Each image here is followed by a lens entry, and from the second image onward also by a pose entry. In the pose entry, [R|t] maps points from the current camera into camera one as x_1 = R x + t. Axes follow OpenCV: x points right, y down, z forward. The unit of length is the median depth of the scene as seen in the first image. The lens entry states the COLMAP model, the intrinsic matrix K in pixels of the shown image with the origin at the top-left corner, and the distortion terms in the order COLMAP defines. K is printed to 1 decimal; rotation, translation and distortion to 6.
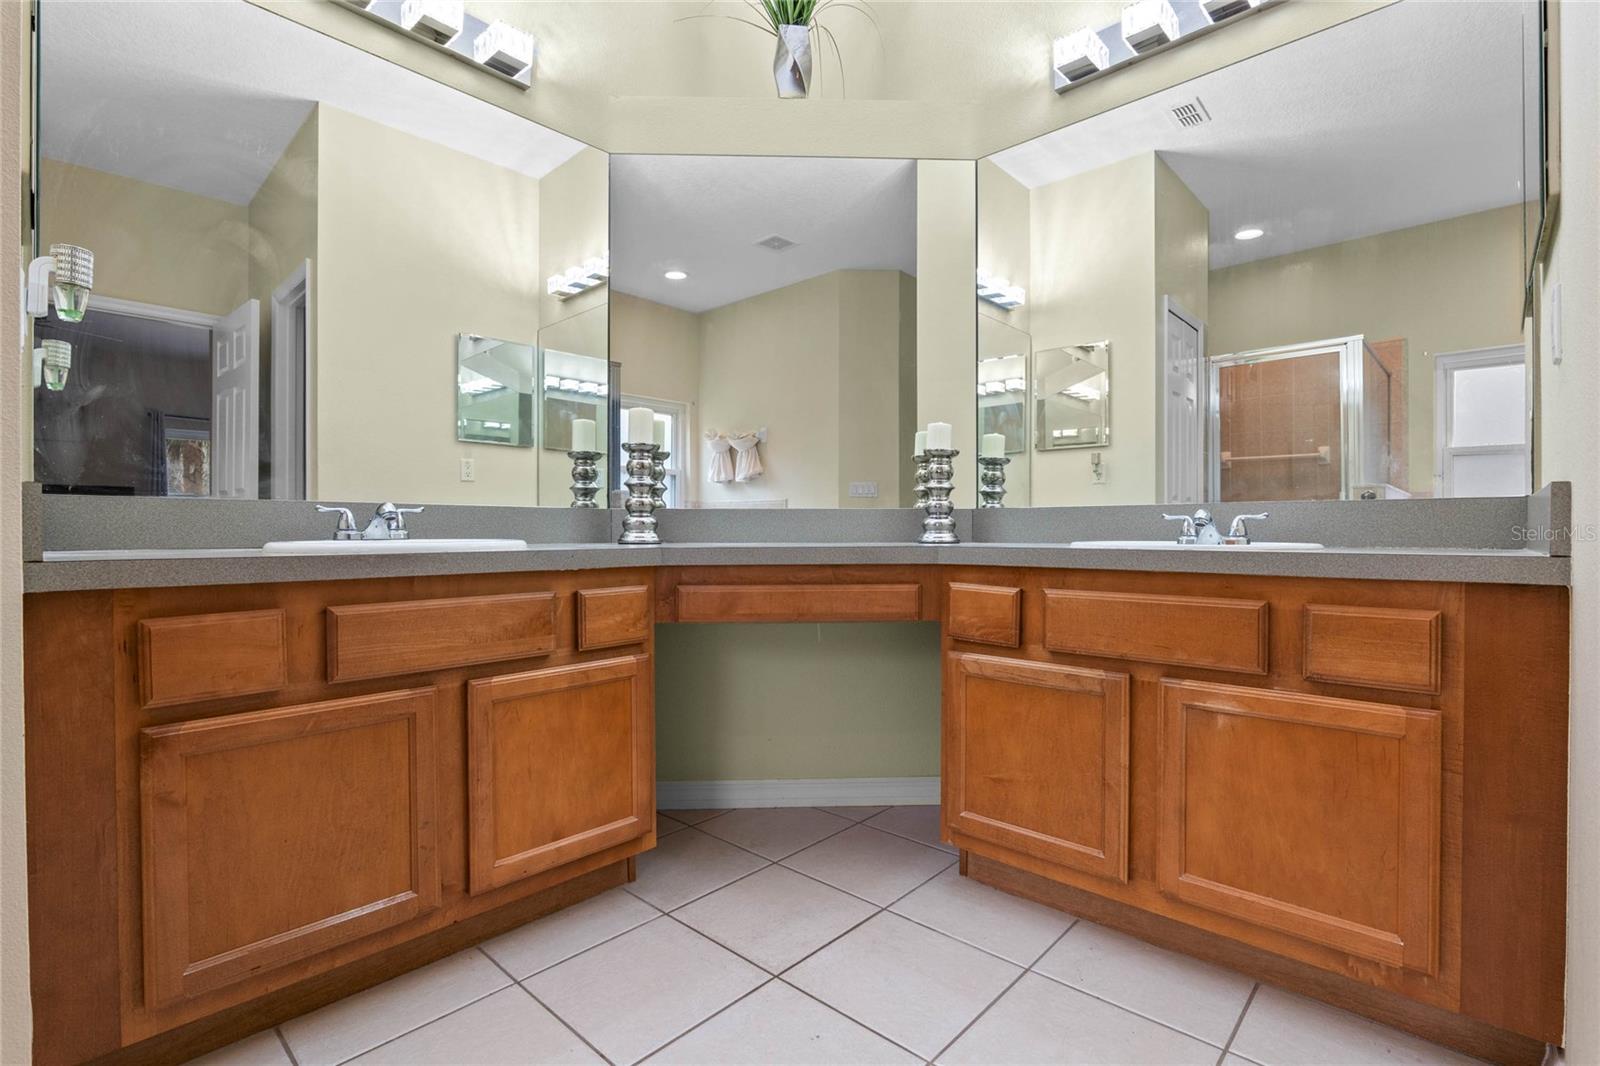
lens RADIAL K [[743.7, 0, 803.4], [0, 743.7, 532.6], [0, 0, 1]] dist [-0.025985, 0.008853]
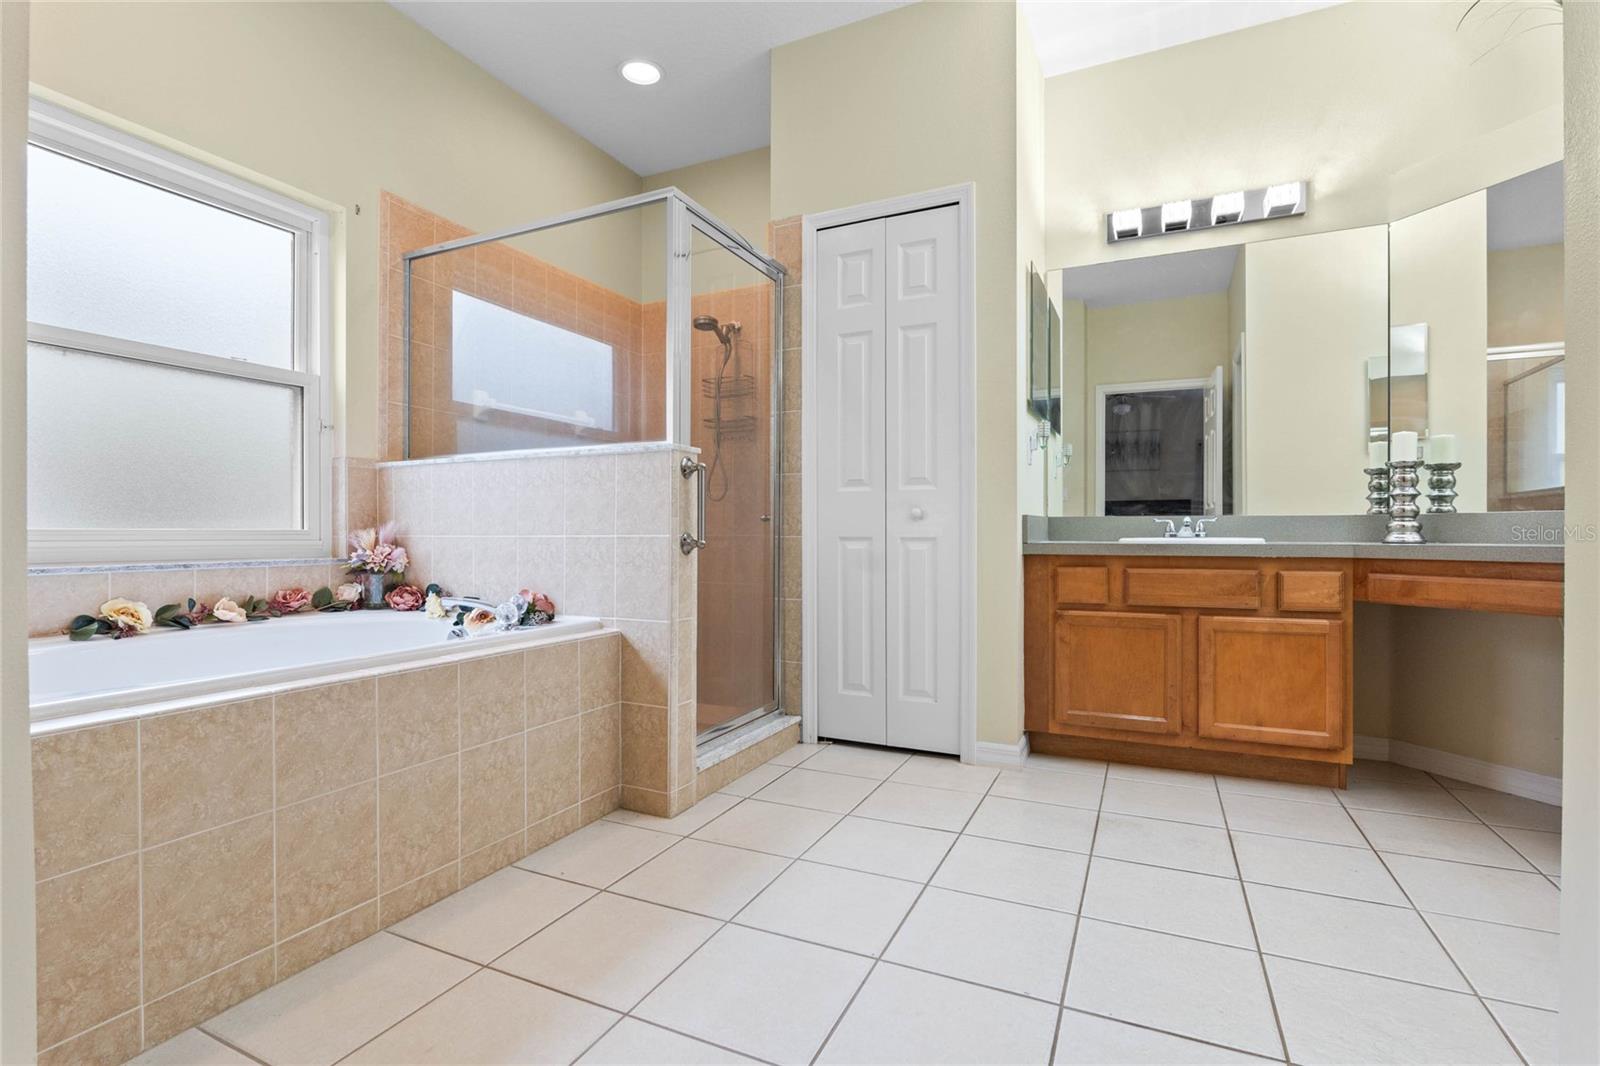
lens RADIAL K [[743.7, 0, 803.4], [0, 743.7, 532.6], [0, 0, 1]] dist [-0.025985, 0.008853]
pose [[0.292106, 0.000832, -0.956386, 0.916998], [-0.002666, 0.999996, 0.000055, 0.000527], [0.956382, 0.002534, 0.292107, -0.417345]]
